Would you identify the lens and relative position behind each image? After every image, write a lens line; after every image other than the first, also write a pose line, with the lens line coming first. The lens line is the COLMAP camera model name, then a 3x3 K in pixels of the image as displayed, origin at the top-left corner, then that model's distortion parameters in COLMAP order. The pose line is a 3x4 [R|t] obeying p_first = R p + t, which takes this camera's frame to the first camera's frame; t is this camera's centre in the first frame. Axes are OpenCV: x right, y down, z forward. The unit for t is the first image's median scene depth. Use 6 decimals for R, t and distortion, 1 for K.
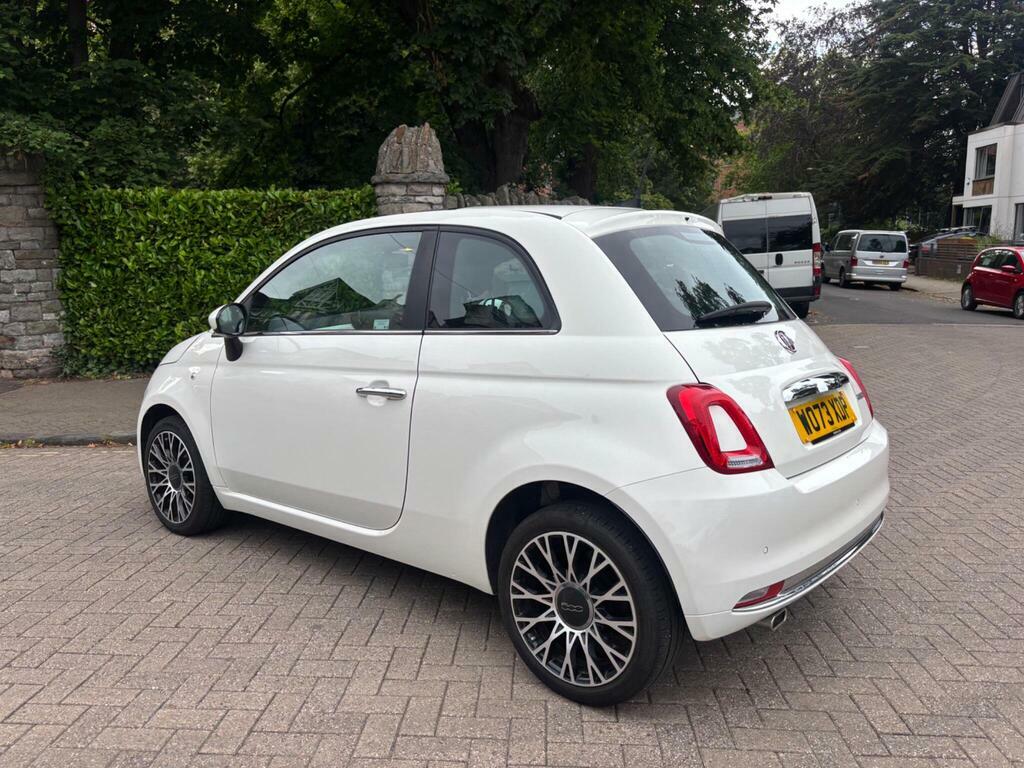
lens RADIAL K [[788.9, 0, 507.8], [0, 788.9, 383.6], [0, 0, 1]] dist [0.054023, -0.059466]
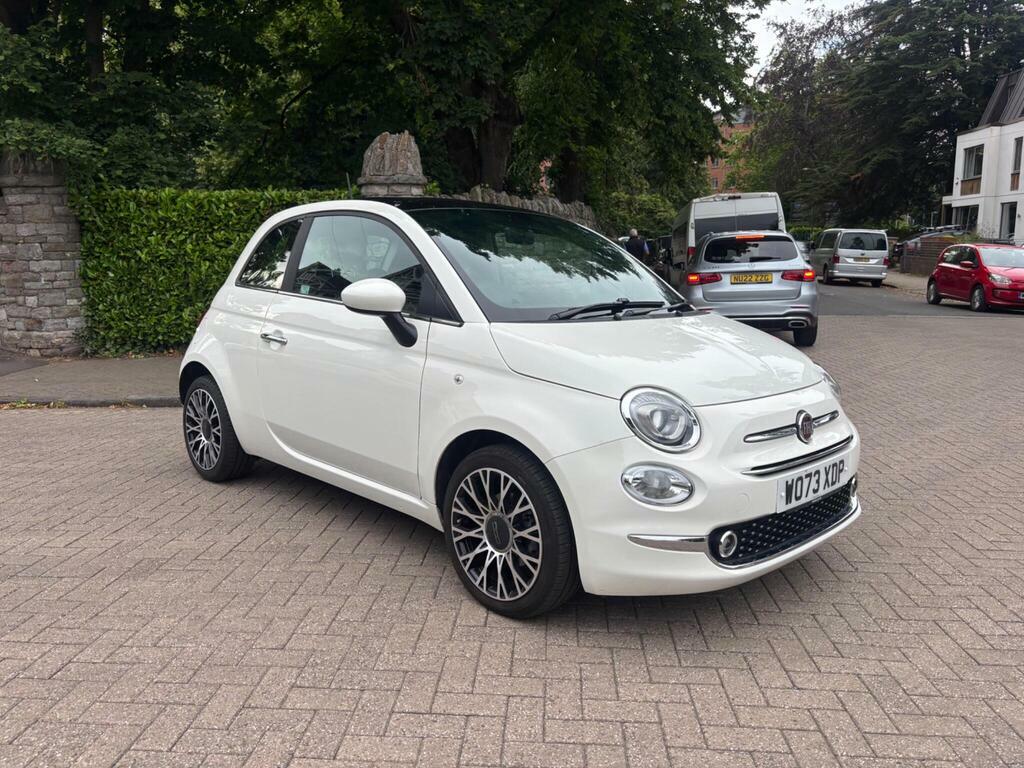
lens RADIAL K [[788.9, 0, 509.8], [0, 788.9, 388.0], [0, 0, 1]] dist [0.054023, -0.059466]
pose [[0.999964, 0.001819, -0.008268, 0.055222], [-0.001775, 0.999984, 0.005305, 0.030099], [0.008277, -0.005291, 0.999952, -0.125991]]
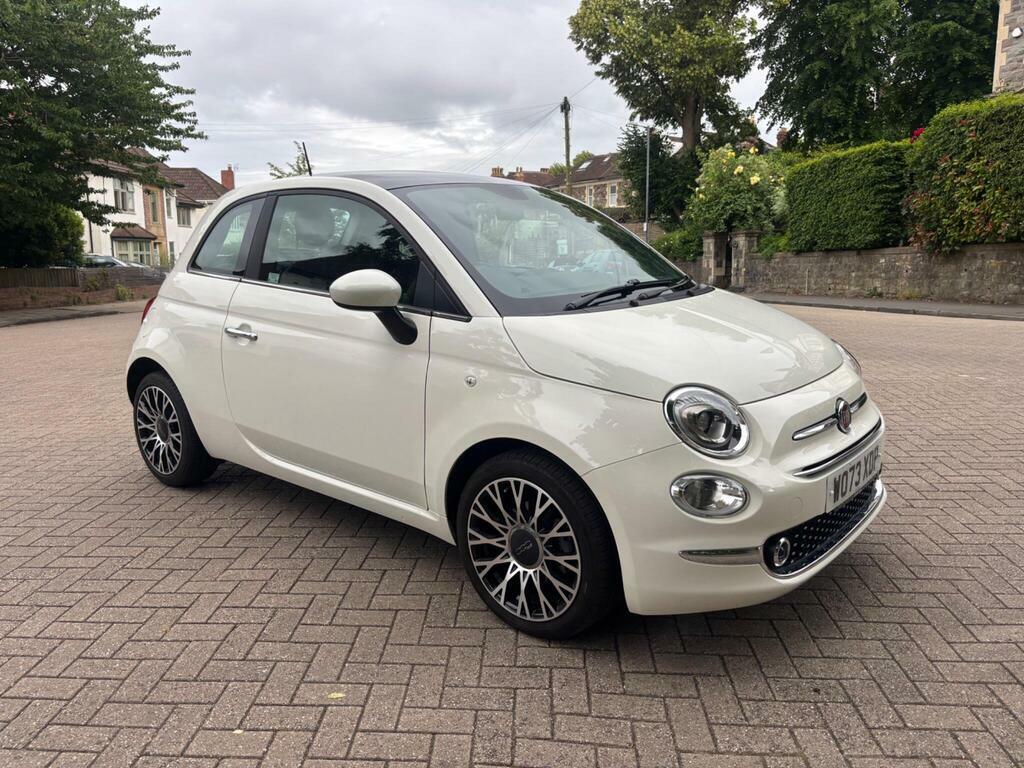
lens RADIAL K [[788.9, 0, 509.4], [0, 788.9, 373.8], [0, 0, 1]] dist [0.054023, -0.059466]
pose [[0.995918, -0.043007, 0.079359, 0.022914], [0.039260, 0.998066, 0.048190, 0.012221], [-0.081278, -0.044878, 0.995681, -0.094864]]
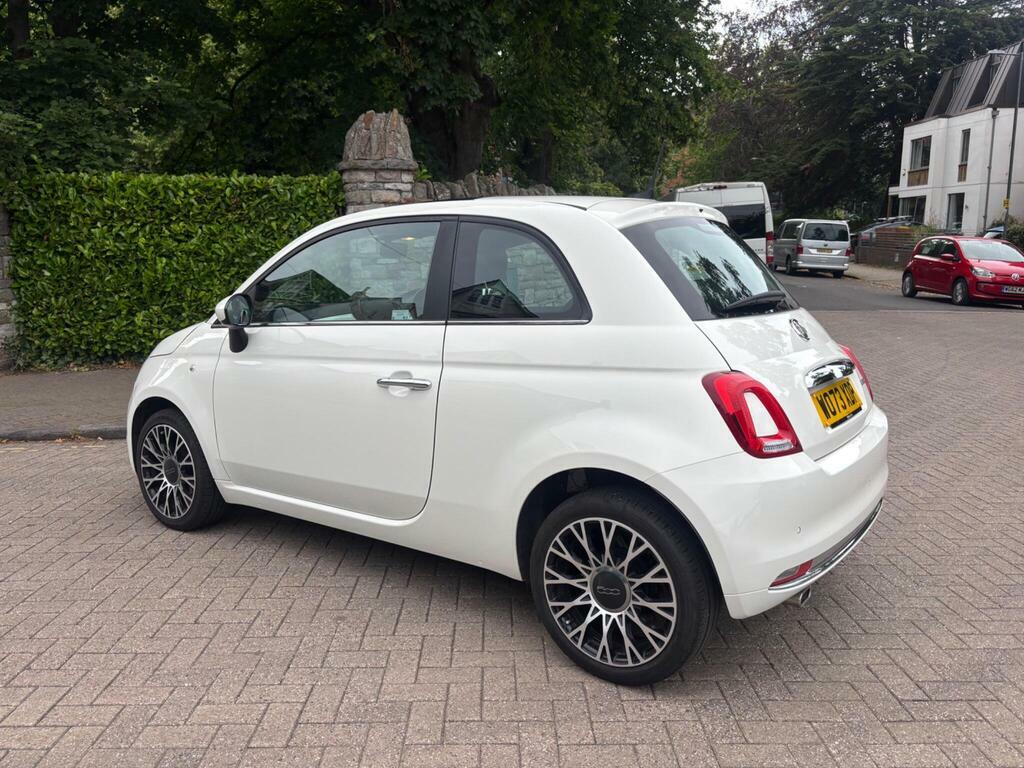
lens RADIAL K [[788.9, 0, 515.9], [0, 788.9, 382.8], [0, 0, 1]] dist [0.054023, -0.059466]
pose [[0.997144, -0.010795, 0.074745, -0.029918], [0.009689, 0.999838, 0.015142, -0.000896], [-0.074897, -0.014374, 0.997088, -0.002601]]
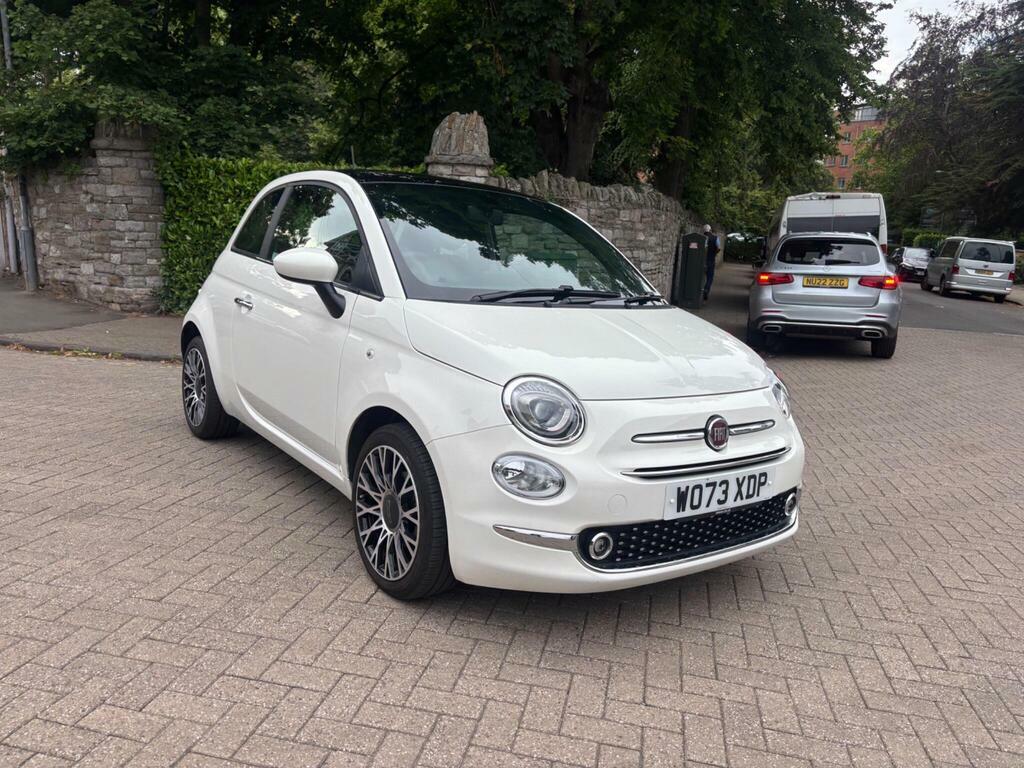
lens RADIAL K [[788.9, 0, 505.6], [0, 788.9, 388.9], [0, 0, 1]] dist [0.054023, -0.059466]
pose [[0.986663, 0.086061, -0.138167, 0.130655], [-0.083083, 0.996172, 0.027195, 0.029231], [0.139979, -0.015353, 0.990035, -0.112839]]
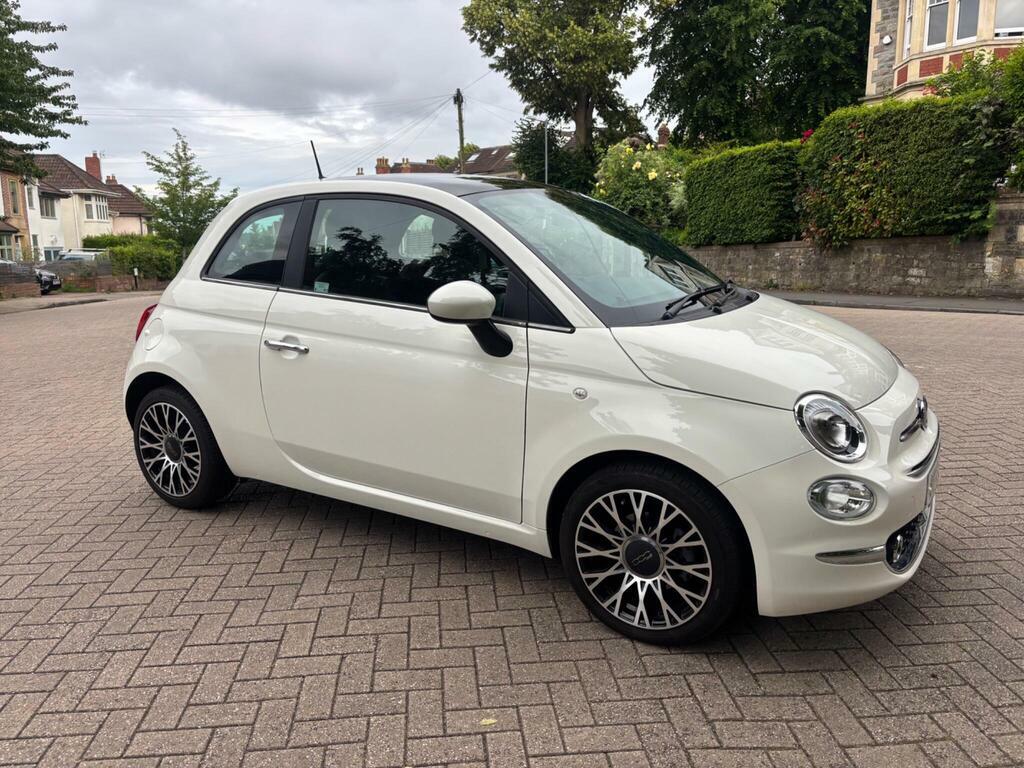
lens RADIAL K [[788.9, 0, 517.2], [0, 788.9, 380.9], [0, 0, 1]] dist [0.054023, -0.059466]
pose [[0.971699, -0.072203, 0.224917, -0.055227], [0.057017, 0.995679, 0.073303, 0.001314], [-0.229238, -0.058405, 0.971617, -0.079055]]
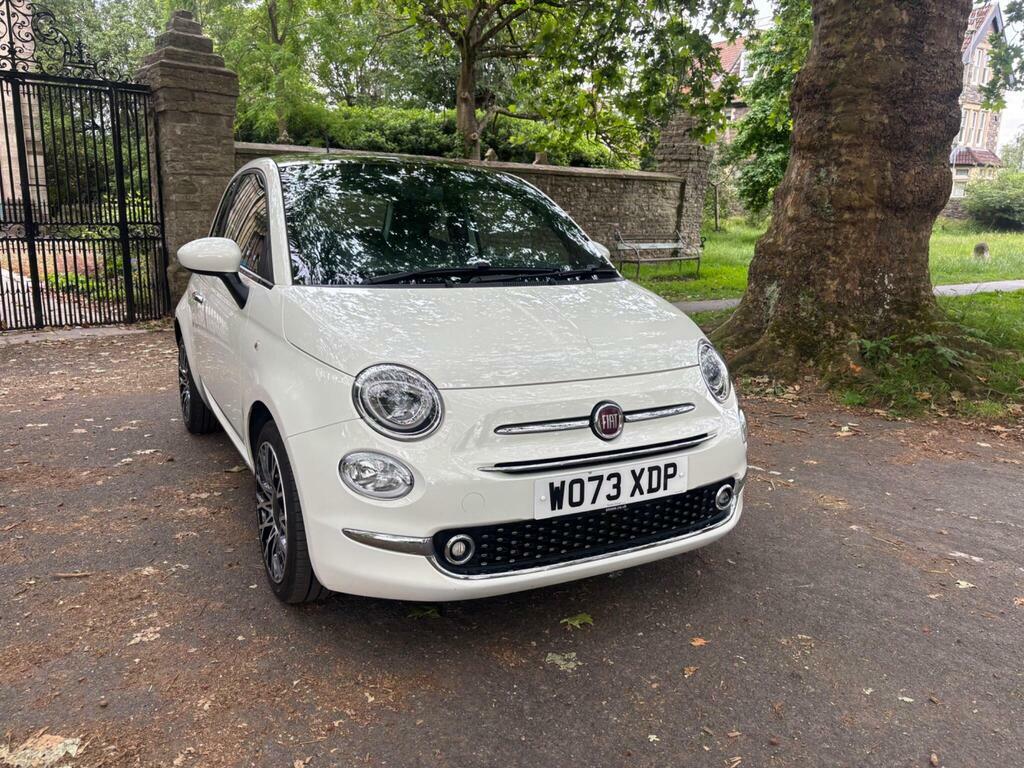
lens RADIAL K [[788.9, 0, 501.3], [0, 788.9, 383.9], [0, 0, 1]] dist [0.054023, -0.059466]
pose [[0.957343, 0.057698, -0.283134, 0.208201], [-0.043964, 0.997538, 0.054629, 0.022218], [0.285589, -0.039851, 0.957523, -0.071232]]
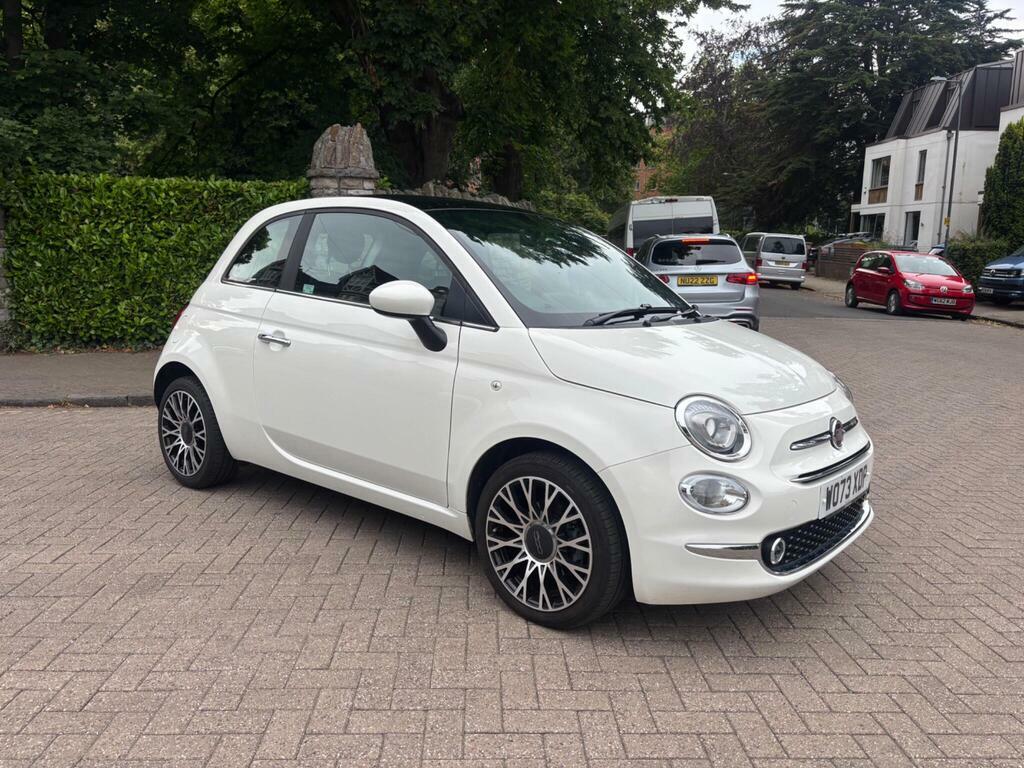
lens RADIAL K [[788.9, 0, 514.8], [0, 788.9, 384.1], [0, 0, 1]] dist [0.054023, -0.059466]
pose [[0.995245, 0.005753, 0.097236, 0.008452], [-0.006279, 0.999967, 0.005109, 0.026071], [-0.097204, -0.005695, 0.995248, -0.118625]]
